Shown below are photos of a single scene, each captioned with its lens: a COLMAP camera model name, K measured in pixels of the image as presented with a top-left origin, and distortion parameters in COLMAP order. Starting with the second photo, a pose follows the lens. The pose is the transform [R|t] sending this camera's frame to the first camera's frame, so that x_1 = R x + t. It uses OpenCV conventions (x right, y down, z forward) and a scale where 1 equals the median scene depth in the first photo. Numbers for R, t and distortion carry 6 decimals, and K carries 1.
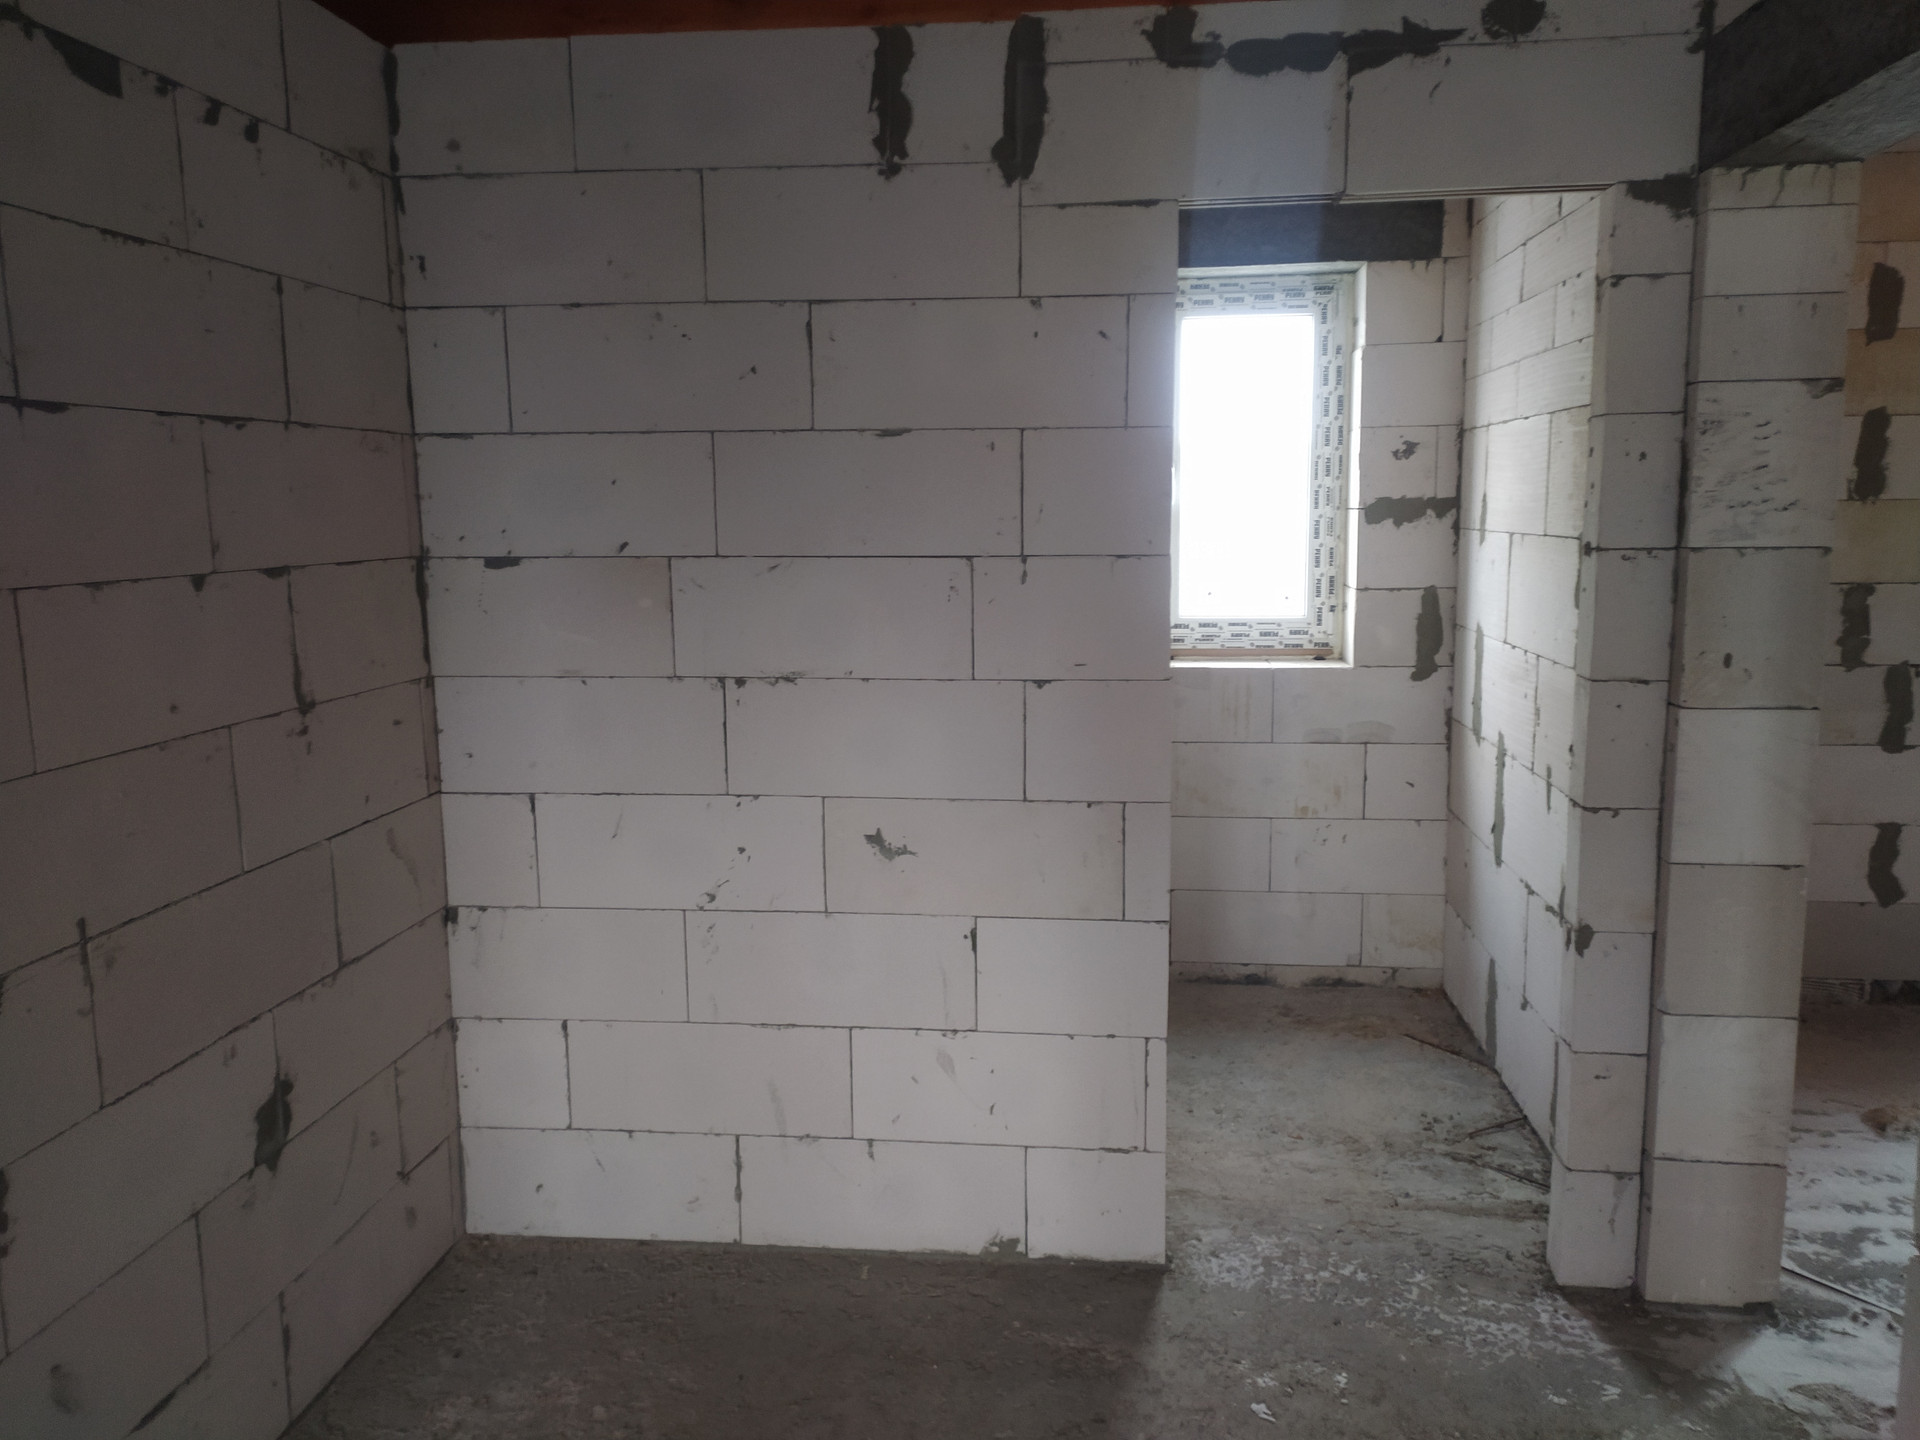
lens RADIAL K [[1416.5, 0, 971.0], [0, 1416.5, 712.2], [0, 0, 1]] dist [0.057663, -0.062071]
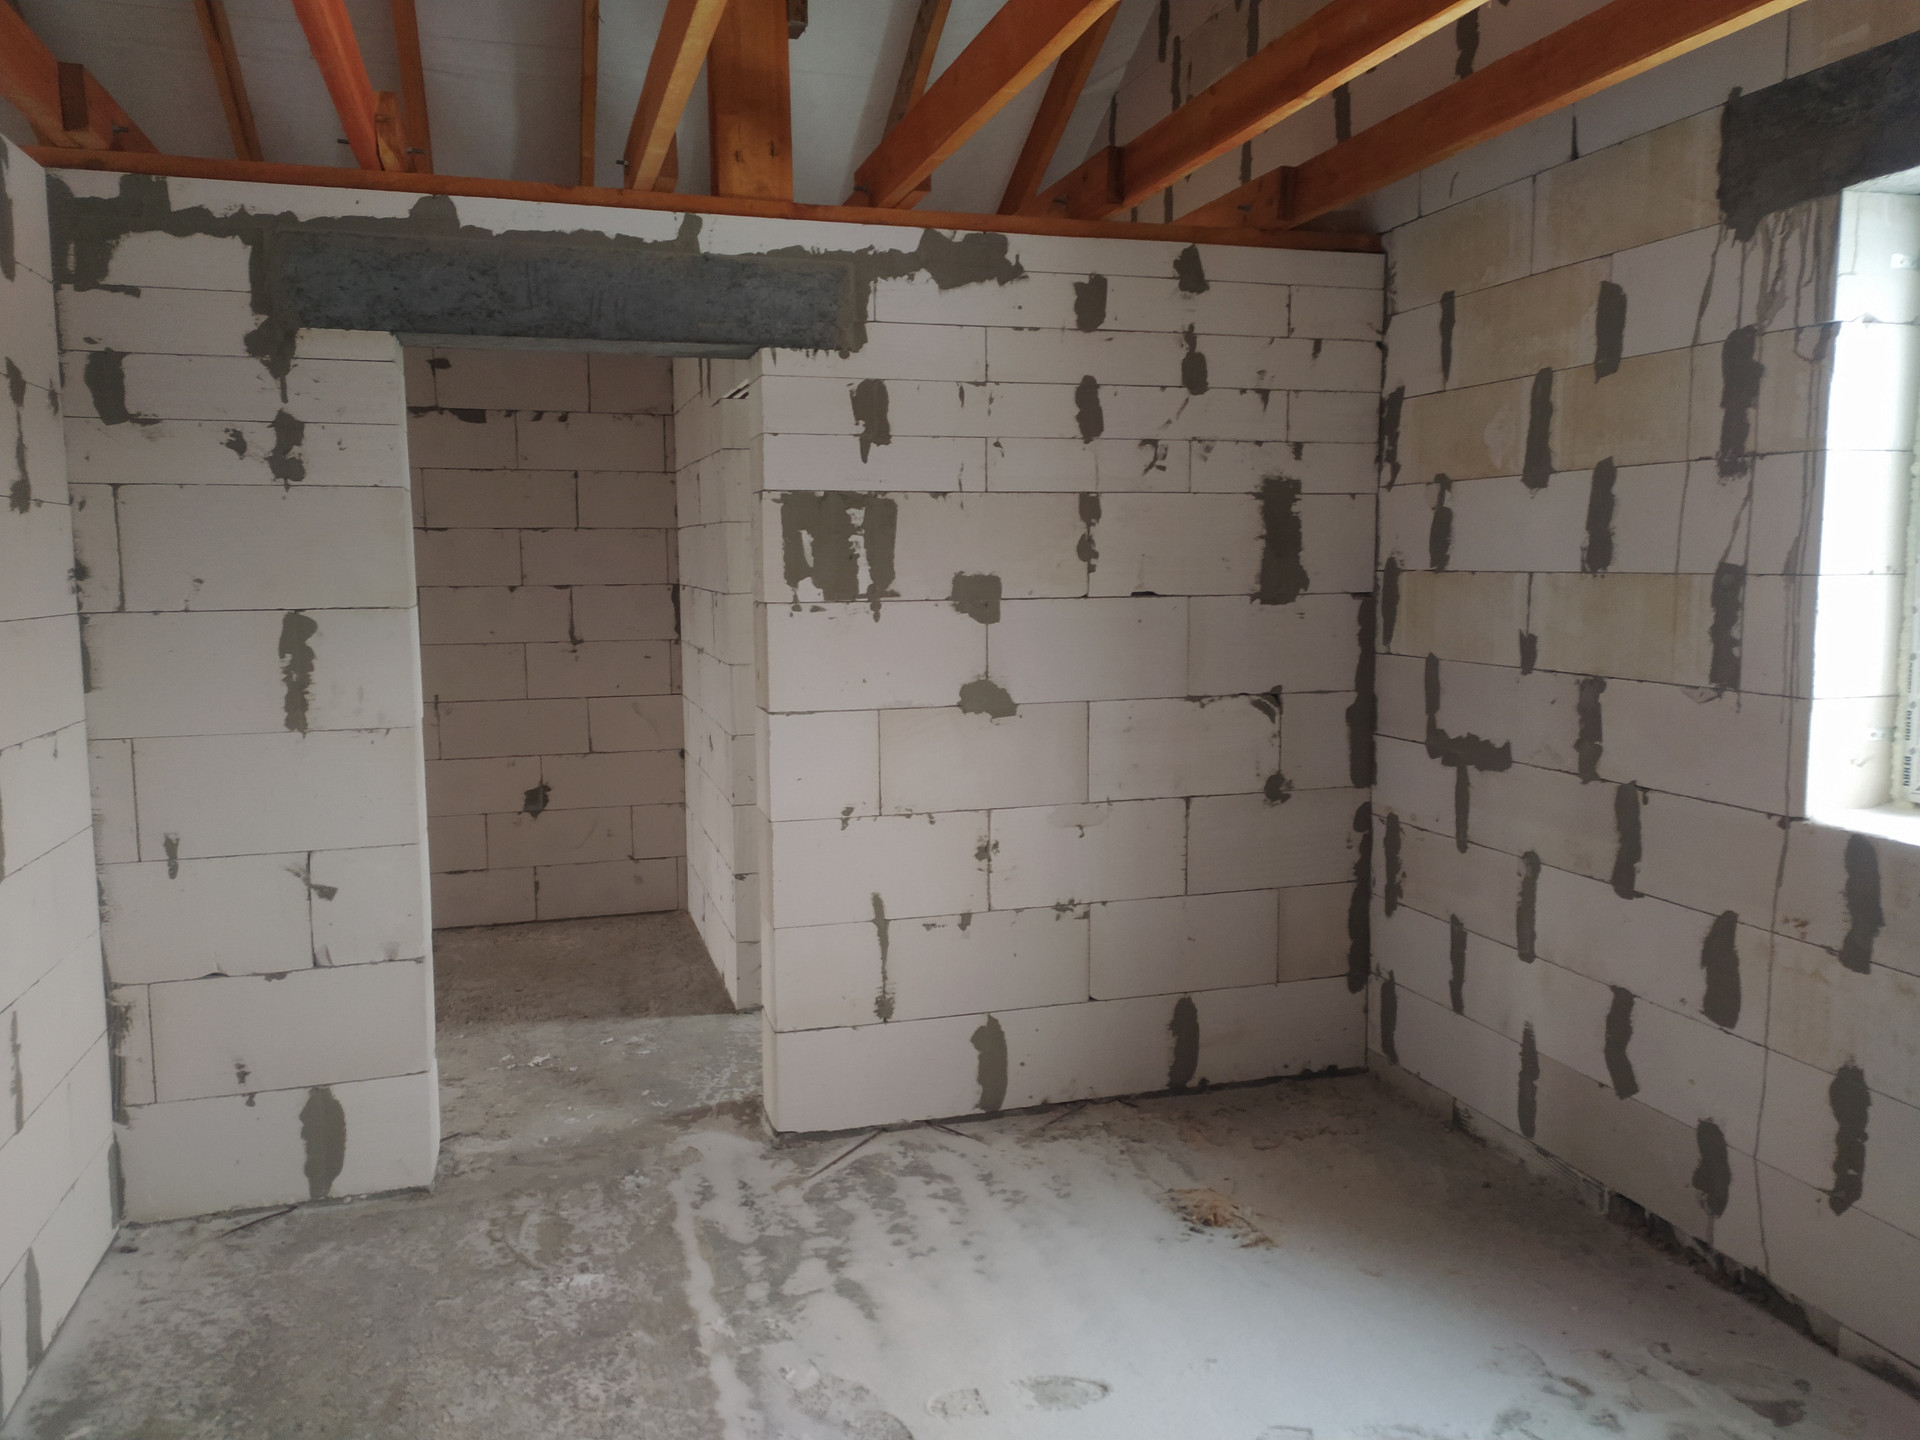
lens RADIAL K [[1416.5, 0, 971.0], [0, 1416.5, 712.2], [0, 0, 1]] dist [0.057663, -0.062071]
pose [[0.405971, 0.108731, -0.907395, 1.208361], [-0.134254, 0.989220, 0.058471, -0.069717], [0.903971, 0.098084, 0.416192, 0.353681]]
